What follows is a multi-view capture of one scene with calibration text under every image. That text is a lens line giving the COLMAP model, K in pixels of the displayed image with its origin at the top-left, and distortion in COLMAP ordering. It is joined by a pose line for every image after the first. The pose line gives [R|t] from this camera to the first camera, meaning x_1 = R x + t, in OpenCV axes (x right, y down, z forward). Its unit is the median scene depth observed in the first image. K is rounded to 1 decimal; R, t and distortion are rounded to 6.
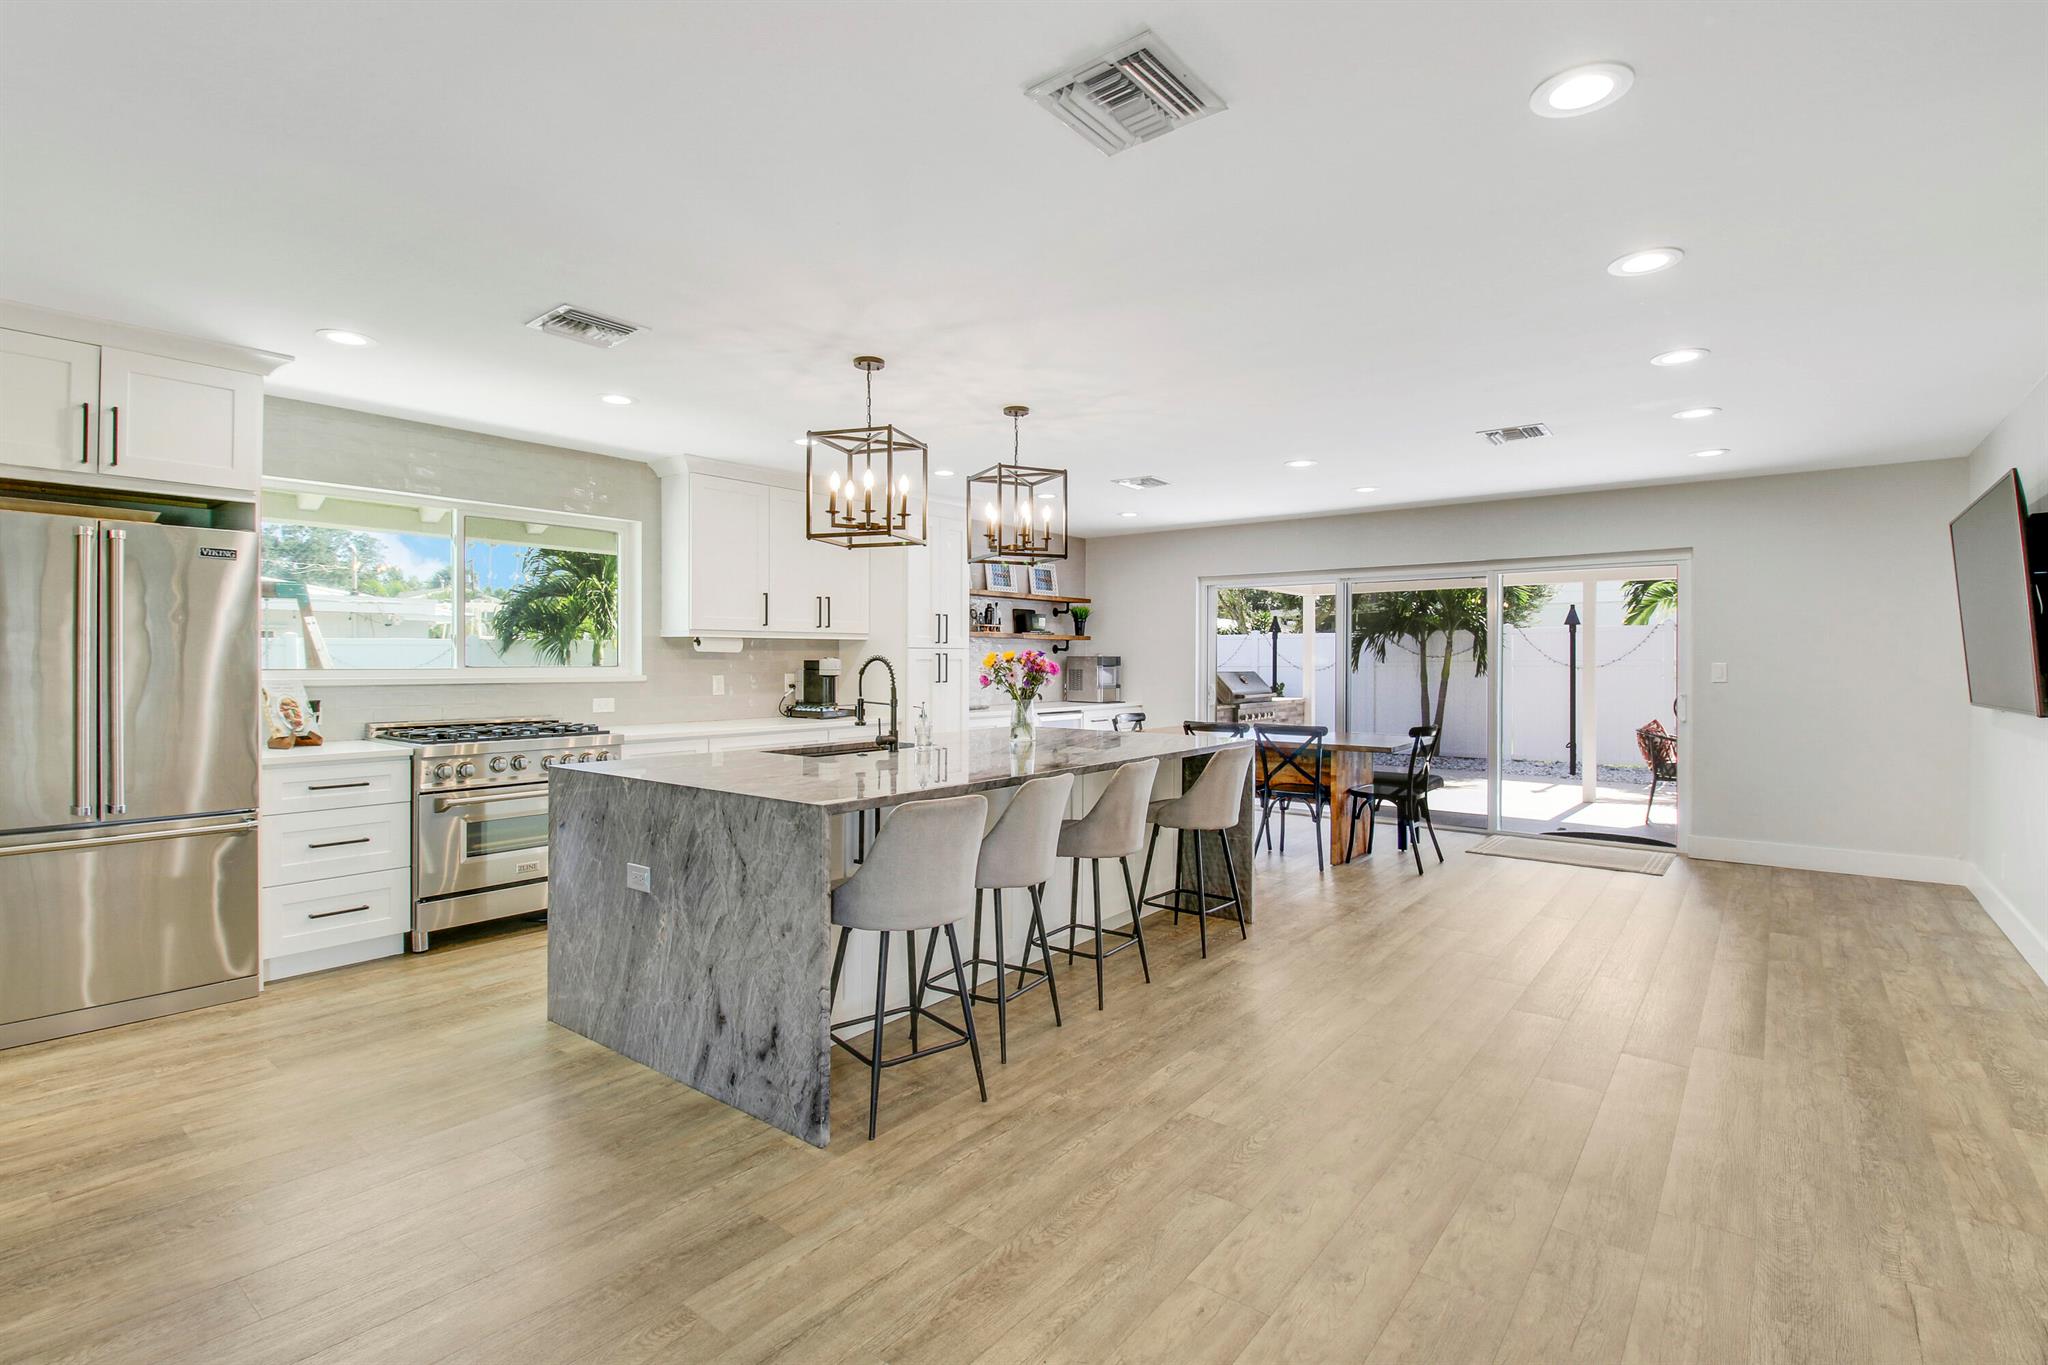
lens RADIAL K [[966.2, 0, 1031.5], [0, 966.2, 673.6], [0, 0, 1]] dist [-0.003648, -0.010650]
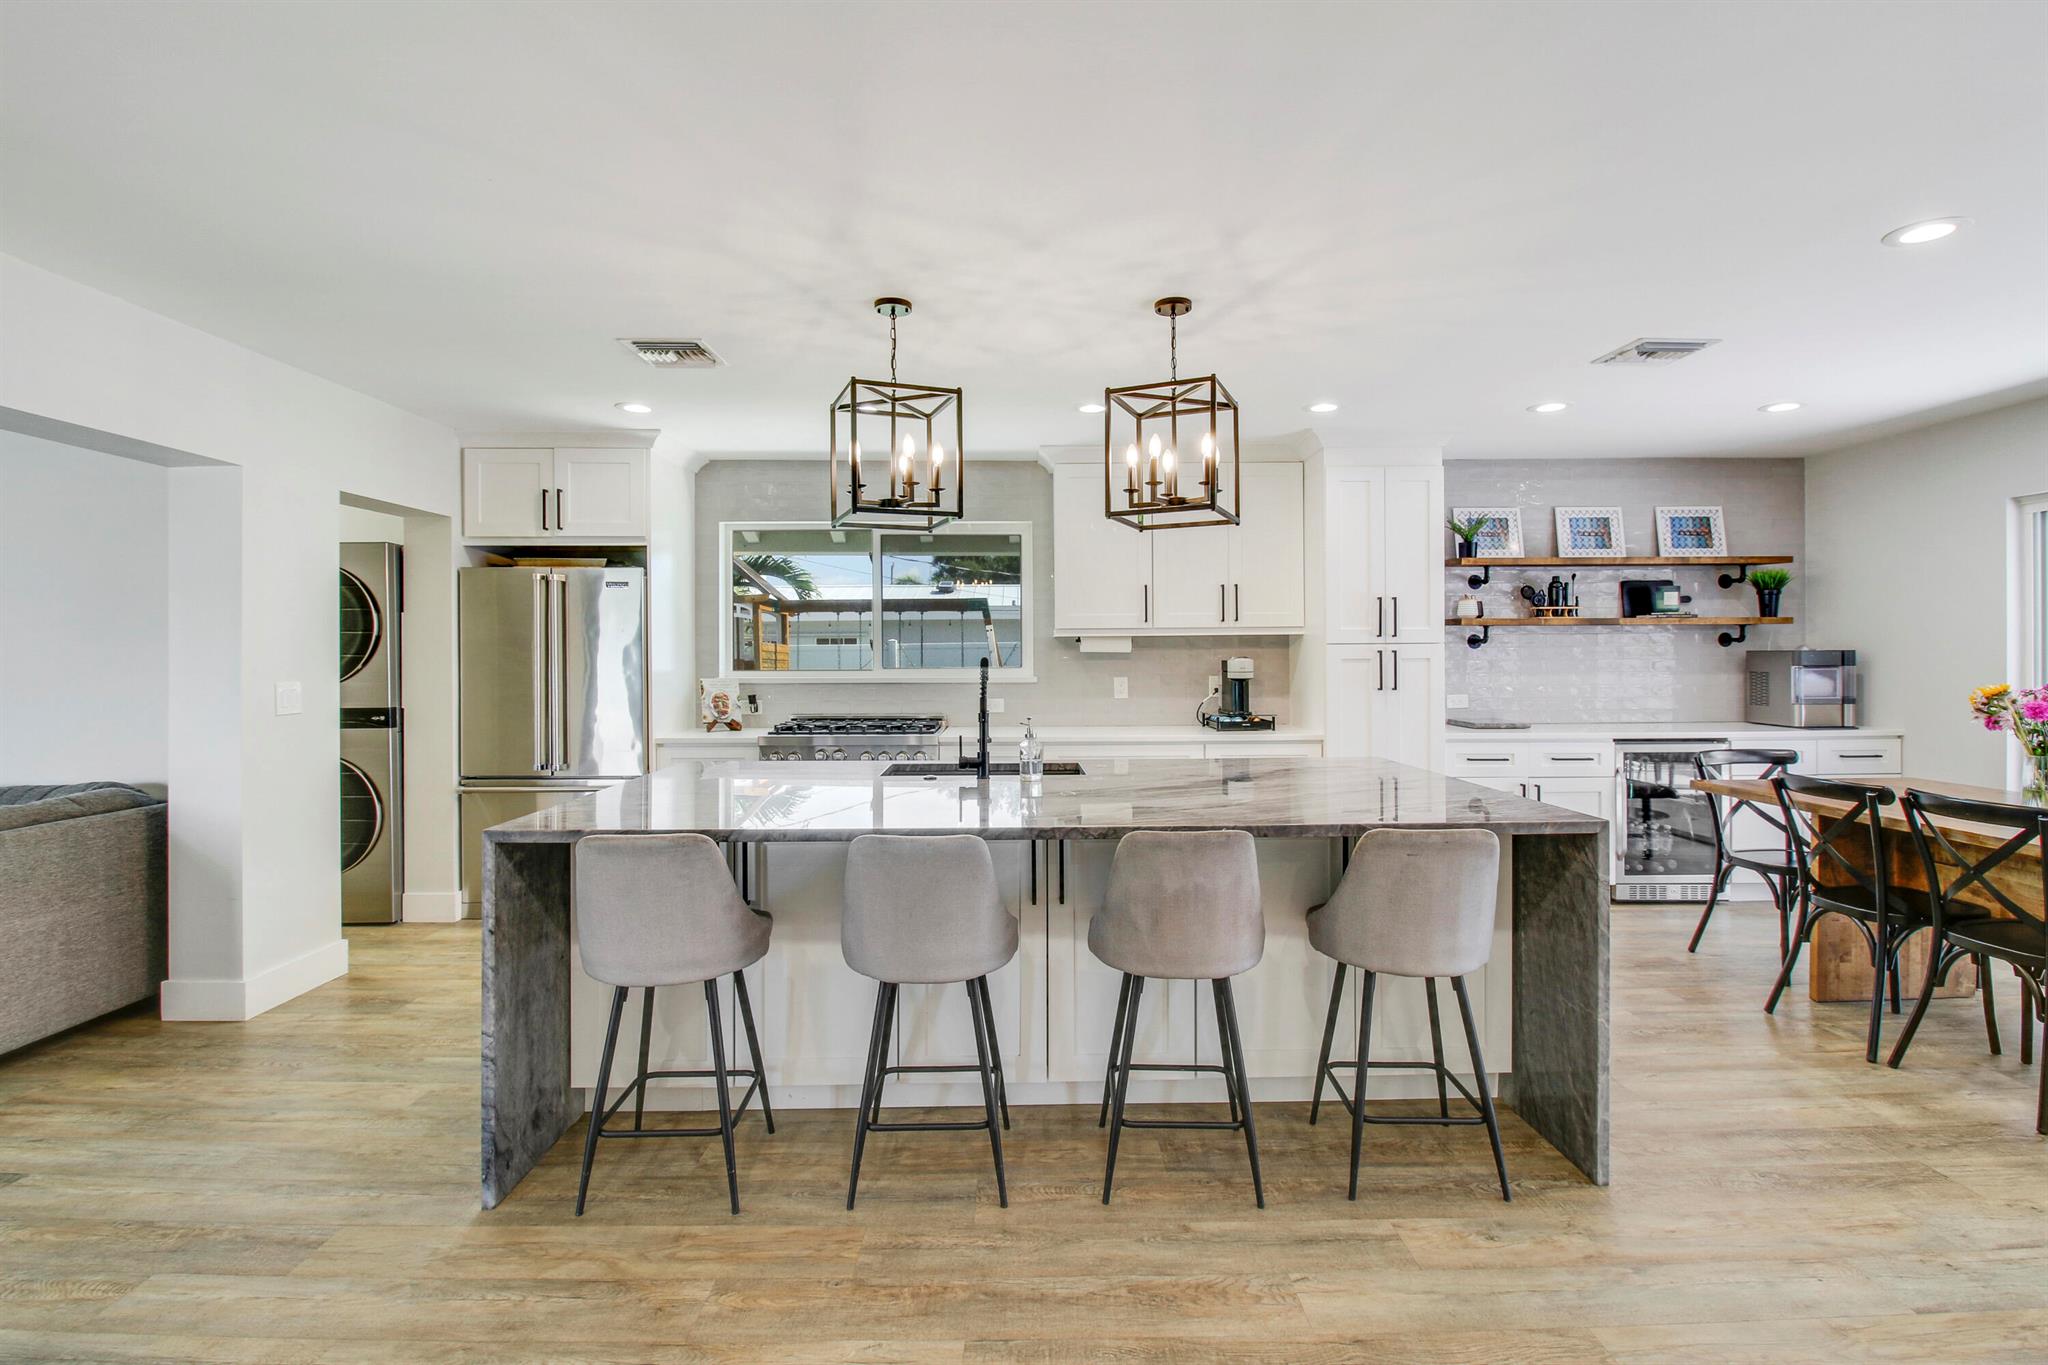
lens RADIAL K [[966.2, 0, 1031.1], [0, 966.2, 661.2], [0, 0, 1]] dist [-0.003648, -0.010650]
pose [[0.621440, -0.001299, -0.783461, 0.335487], [-0.004390, 0.999977, -0.005140, -0.008018], [0.783449, 0.006633, 0.621420, 0.349182]]
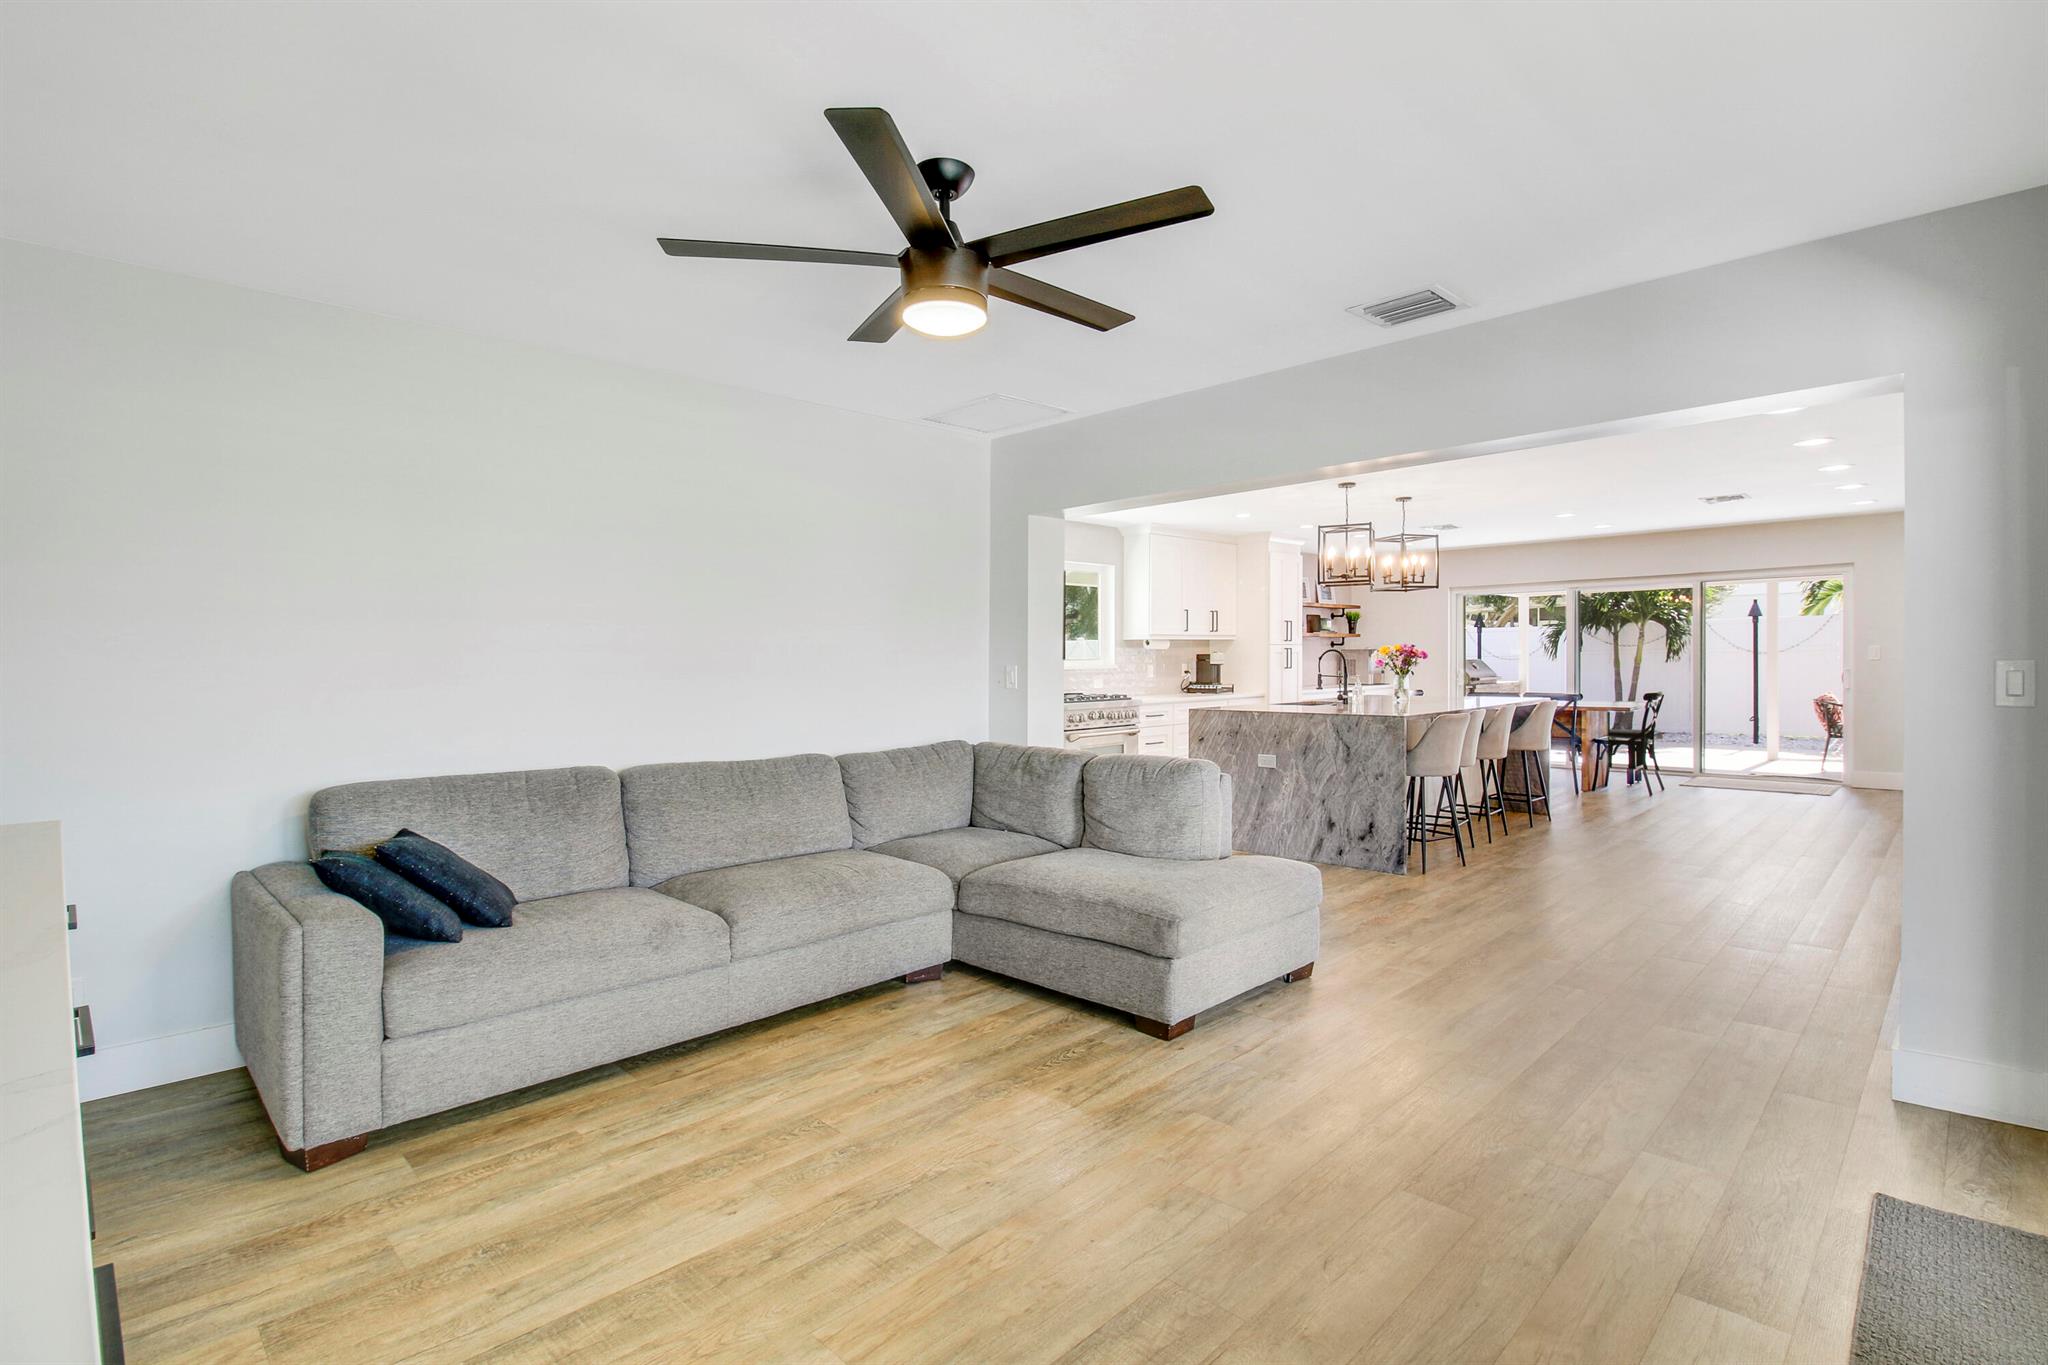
lens RADIAL K [[966.2, 0, 1032.3], [0, 966.2, 677.8], [0, 0, 1]] dist [-0.003648, -0.010650]
pose [[0.992197, -0.012594, -0.124044, -0.310005], [0.013401, 0.999894, 0.005675, 0.010681], [0.123959, -0.007293, 0.992261, -0.501251]]
